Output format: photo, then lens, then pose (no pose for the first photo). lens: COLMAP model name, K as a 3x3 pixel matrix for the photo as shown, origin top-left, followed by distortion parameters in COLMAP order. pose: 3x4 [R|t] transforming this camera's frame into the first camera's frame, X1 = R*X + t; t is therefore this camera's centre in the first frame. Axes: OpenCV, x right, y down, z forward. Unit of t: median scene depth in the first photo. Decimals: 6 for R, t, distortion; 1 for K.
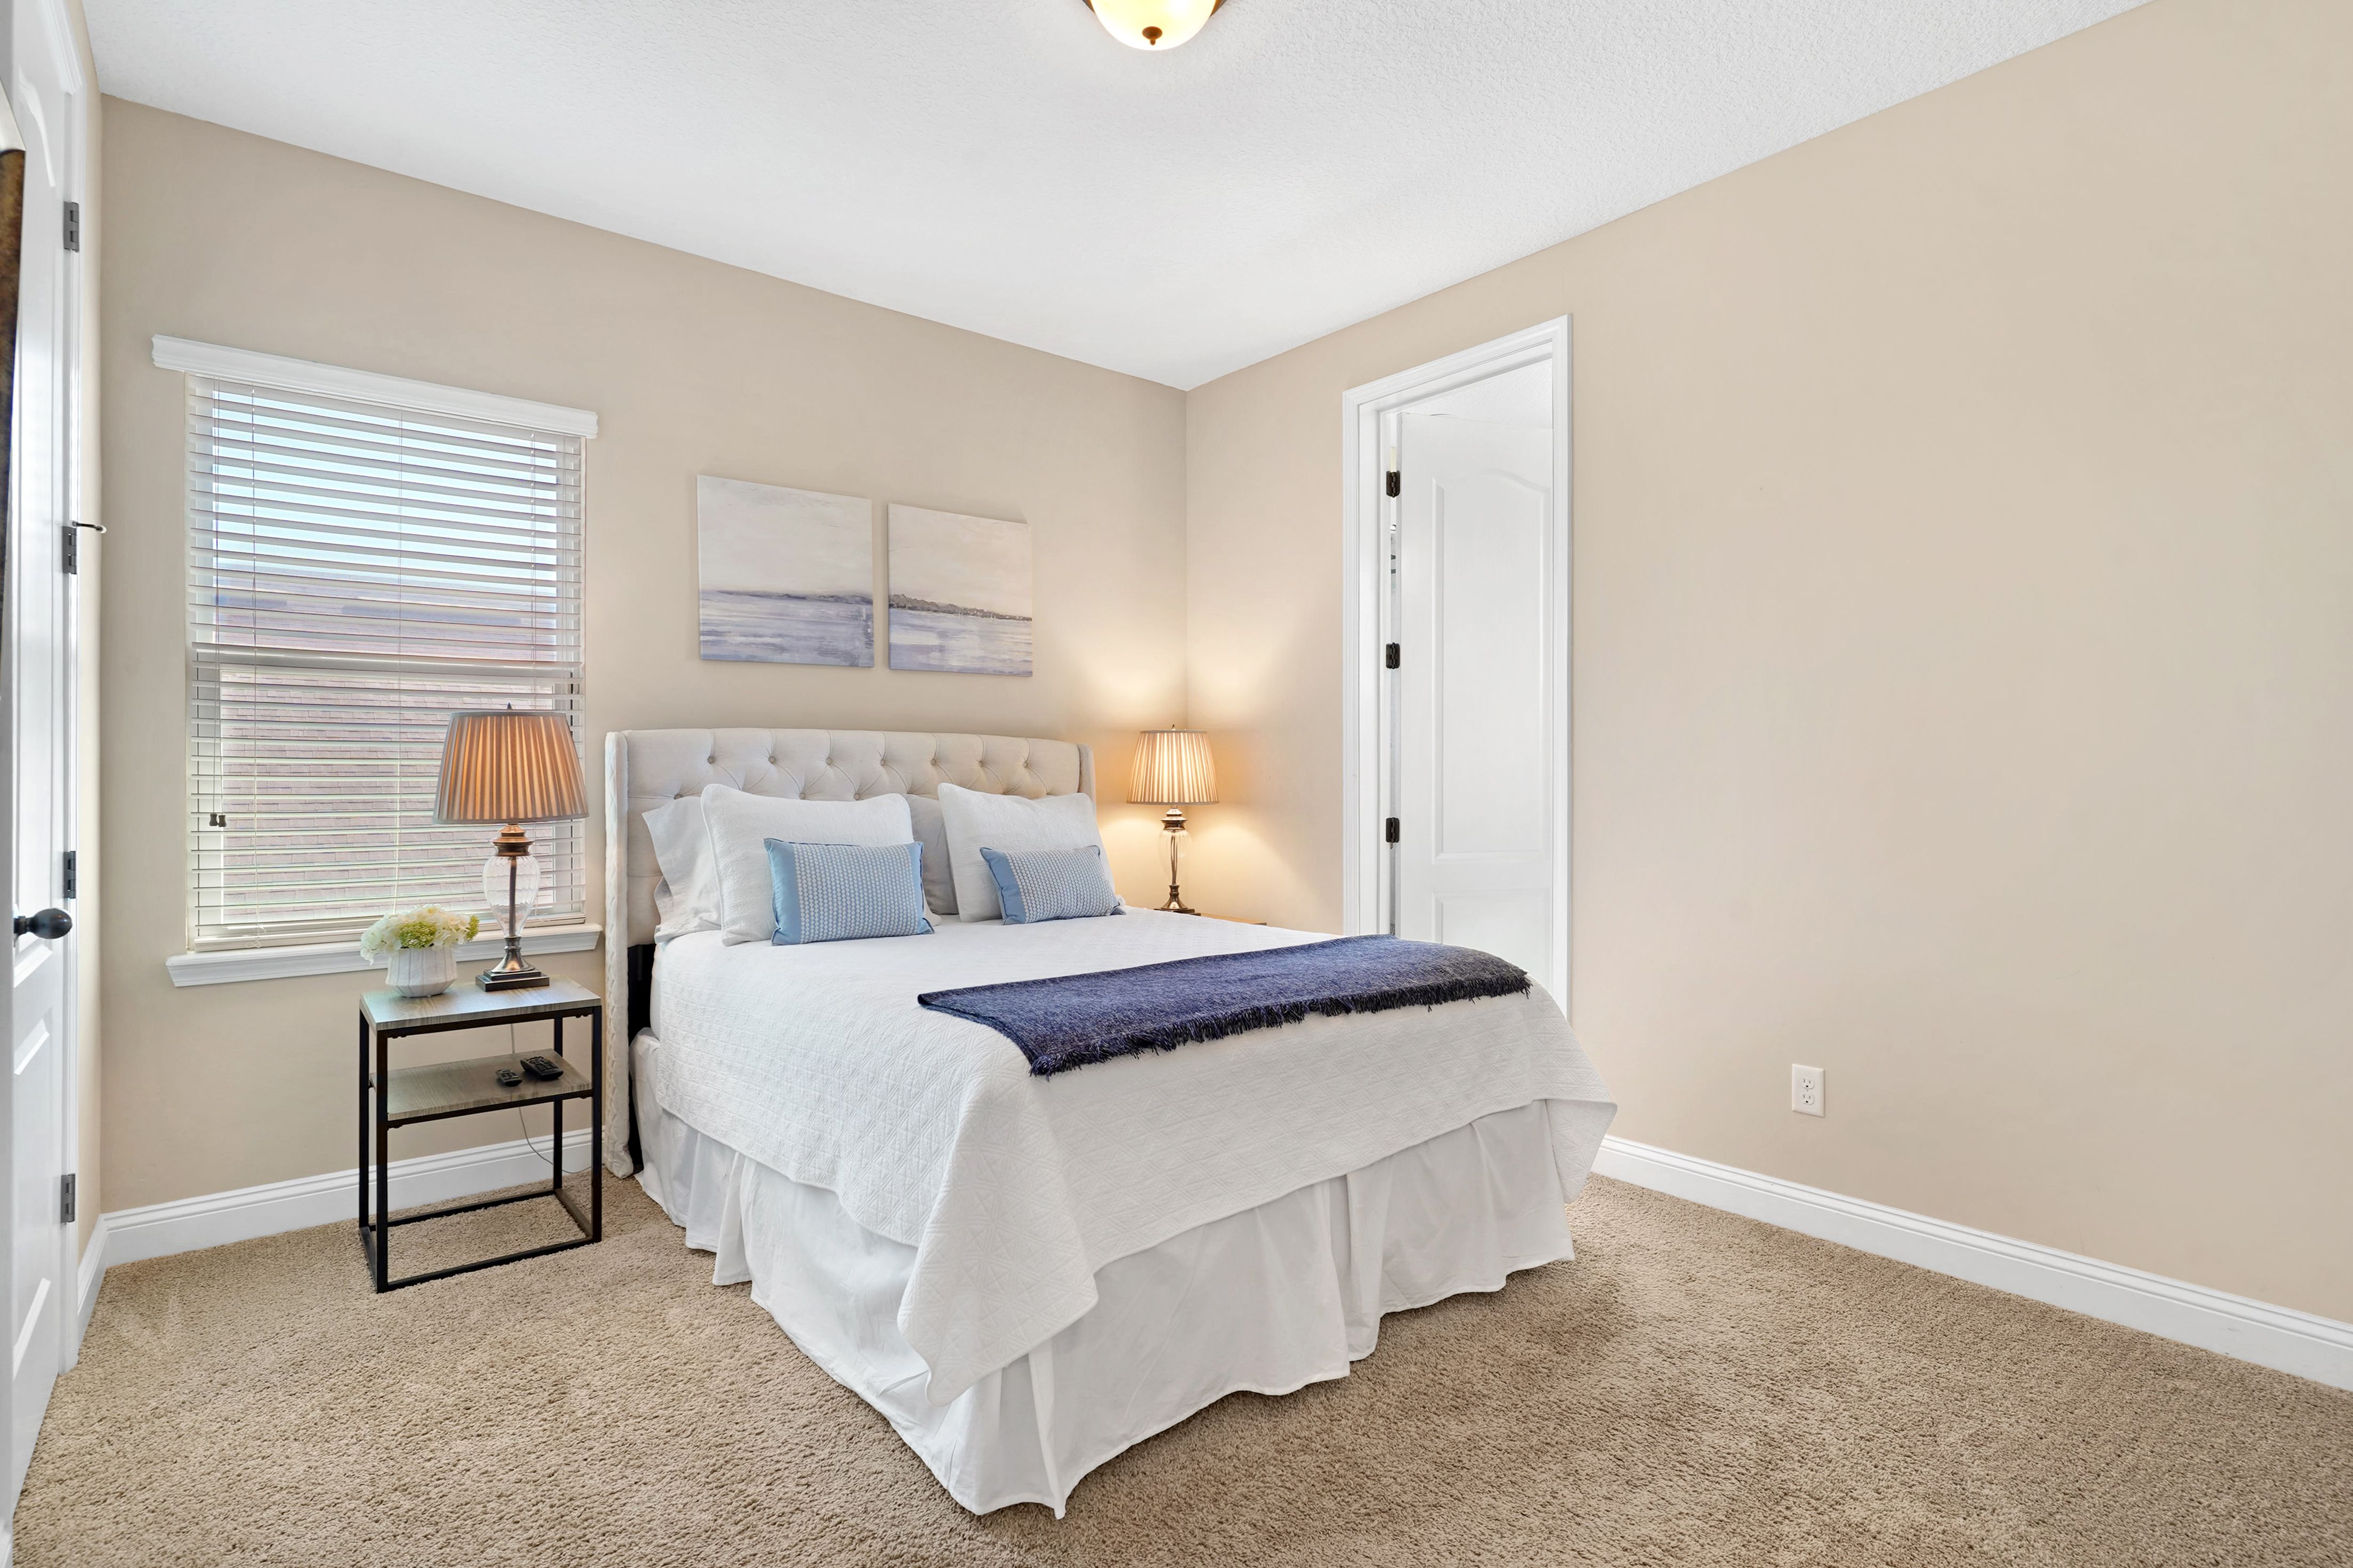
lens RADIAL K [[1142.6, 0, 1168.5], [0, 1142.6, 786.8], [0, 0, 1]] dist [0.000493, 0.000263]
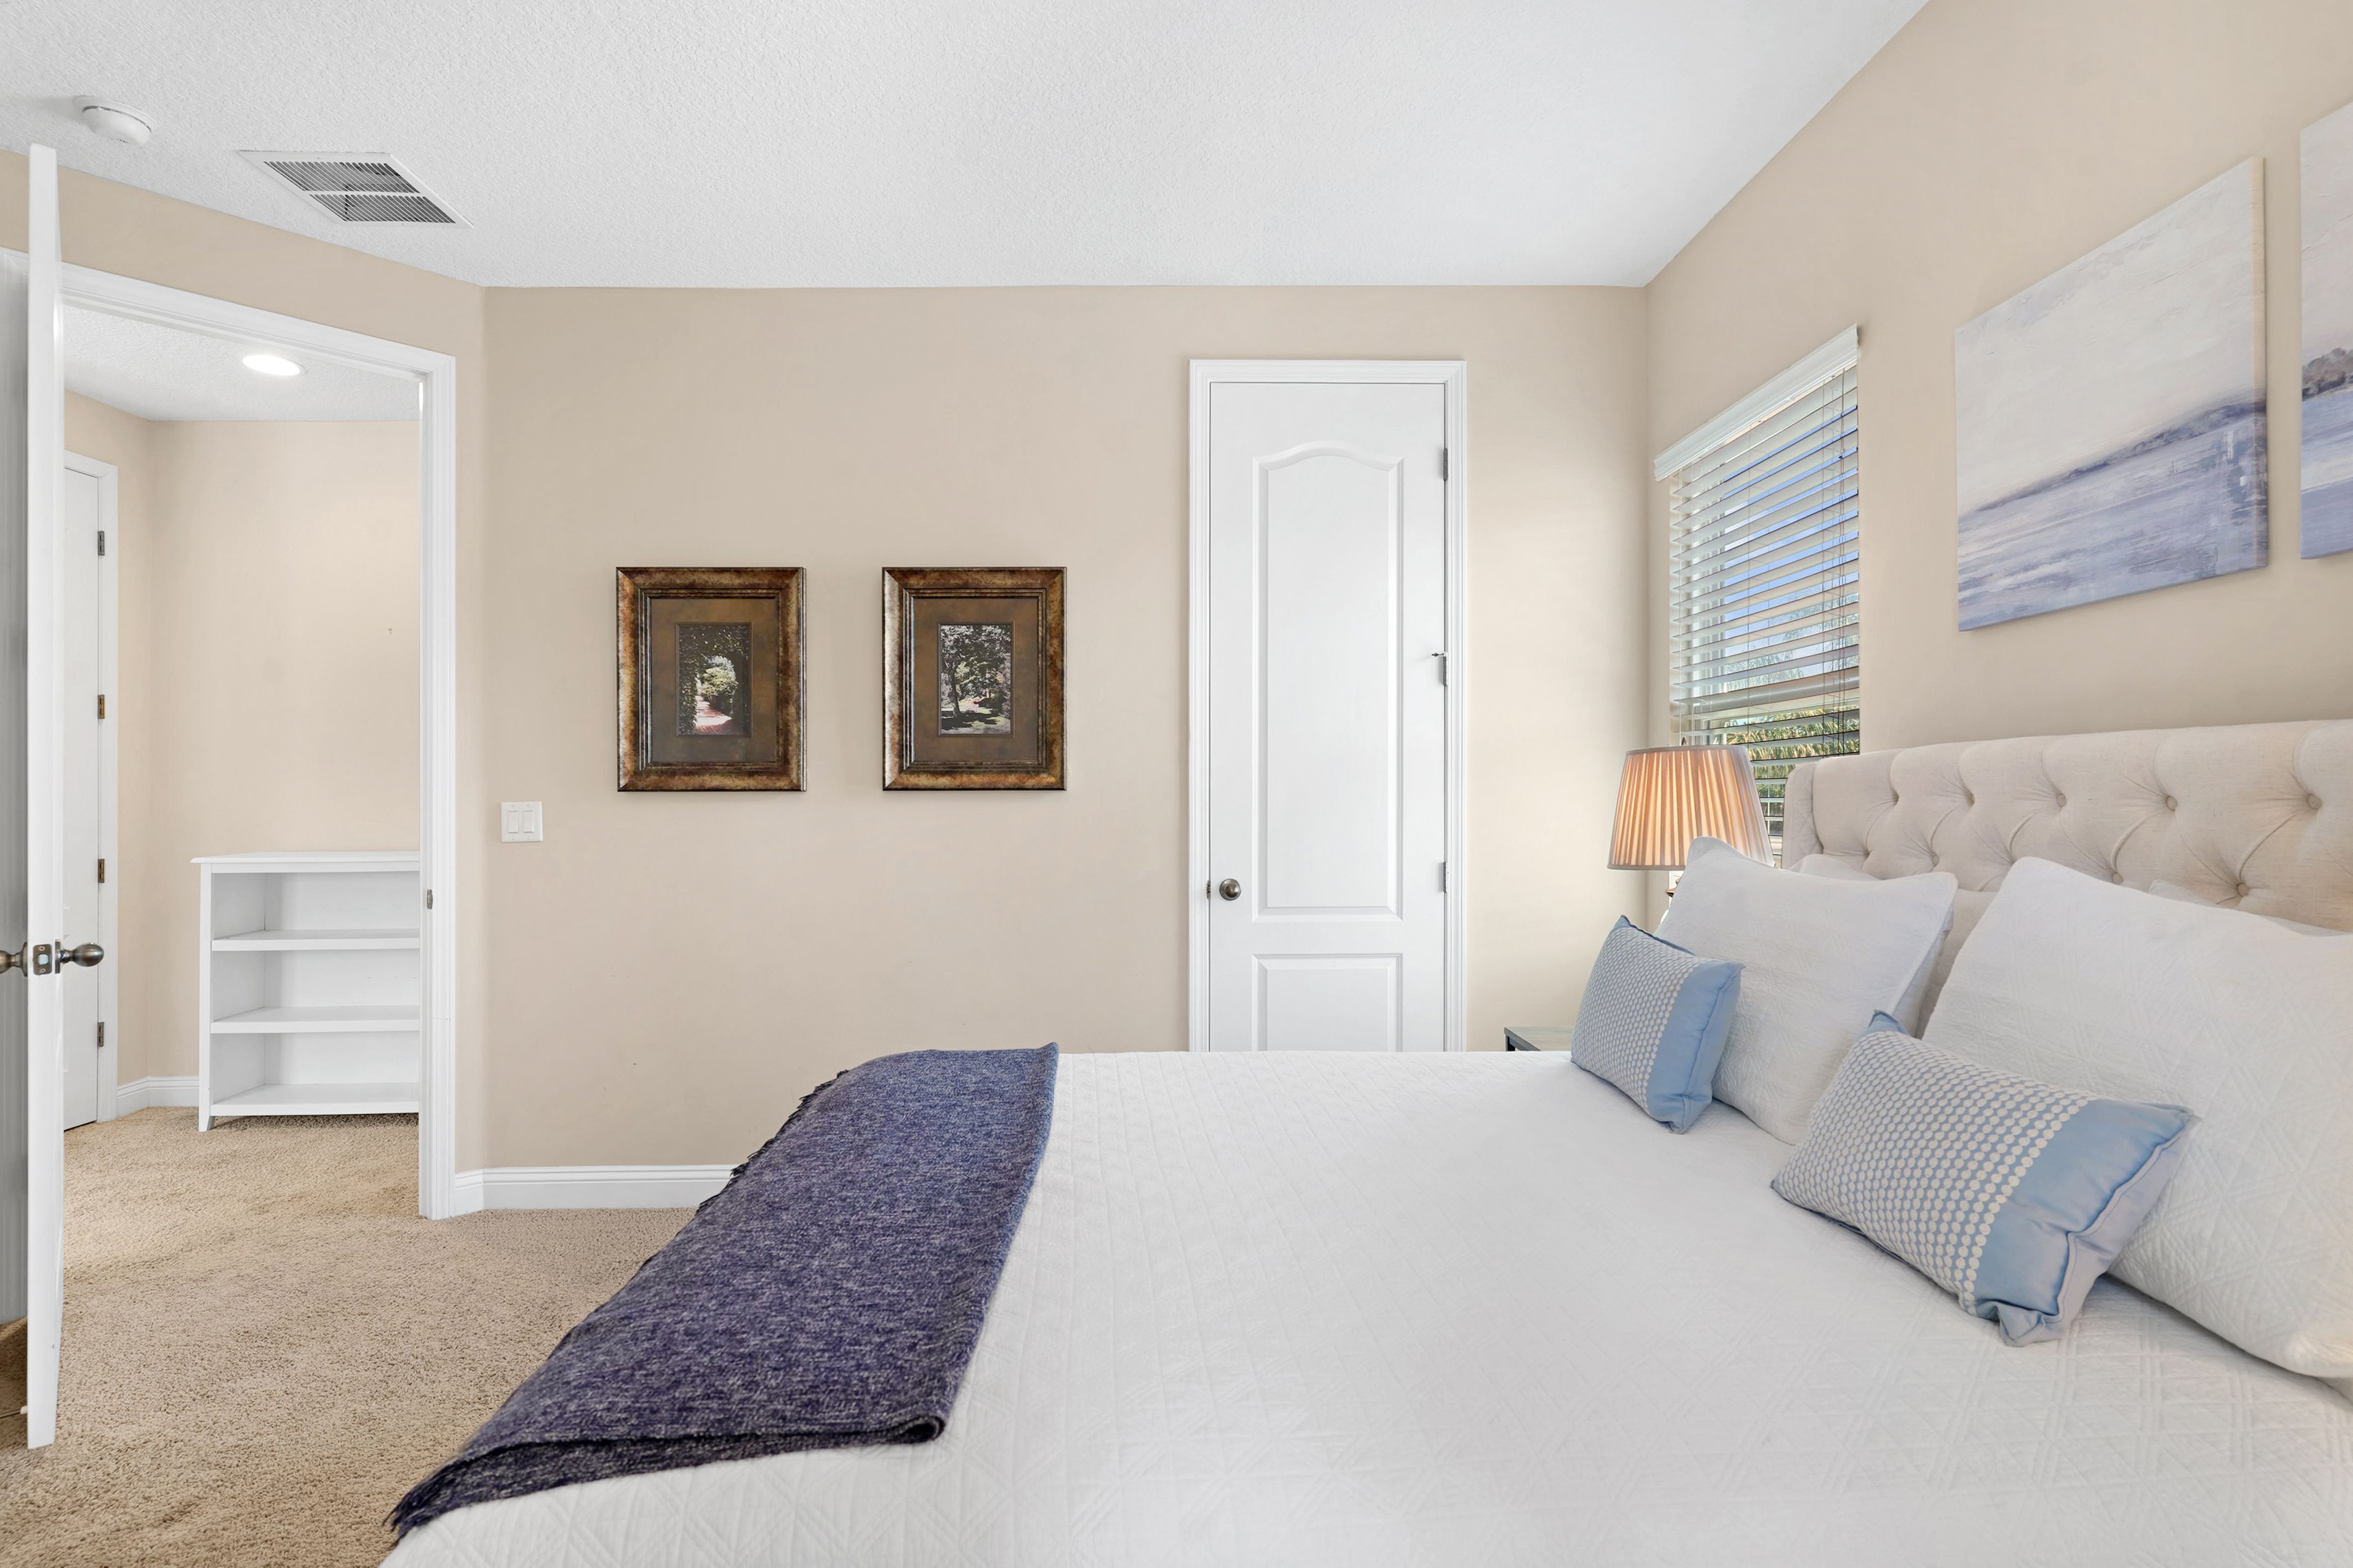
lens RADIAL K [[1142.6, 0, 1168.5], [0, 1142.6, 786.8], [0, 0, 1]] dist [0.000493, 0.000263]
pose [[-0.609100, 0.000528, -0.793094, 0.305580], [-0.000058, 1.000000, 0.000711, -0.027955], [0.793094, 0.000479, -0.609099, 0.969426]]
